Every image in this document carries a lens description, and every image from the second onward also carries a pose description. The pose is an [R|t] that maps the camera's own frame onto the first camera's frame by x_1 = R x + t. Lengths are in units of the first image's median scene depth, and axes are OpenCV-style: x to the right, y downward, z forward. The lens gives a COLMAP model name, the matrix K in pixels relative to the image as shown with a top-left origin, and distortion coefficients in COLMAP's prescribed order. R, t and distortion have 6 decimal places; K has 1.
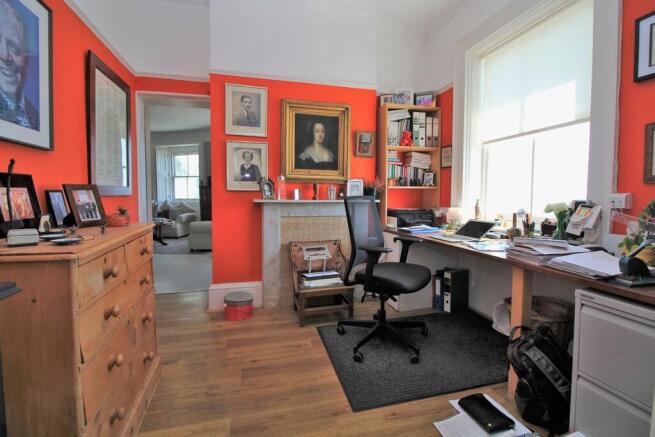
lens RADIAL K [[303.4, 0, 331.7], [0, 303.4, 211.7], [0, 0, 1]] dist [0.003431, -0.016101]
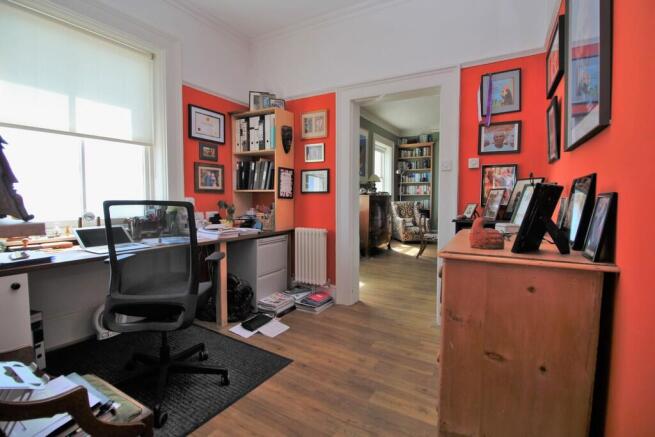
lens RADIAL K [[303.4, 0, 331.7], [0, 303.4, 211.7], [0, 0, 1]] dist [0.003431, -0.016101]
pose [[-0.705239, -0.034151, 0.708147, -0.874225], [0.034249, 0.996032, 0.082143, -0.091027], [-0.708142, 0.082184, -0.701271, 1.583529]]
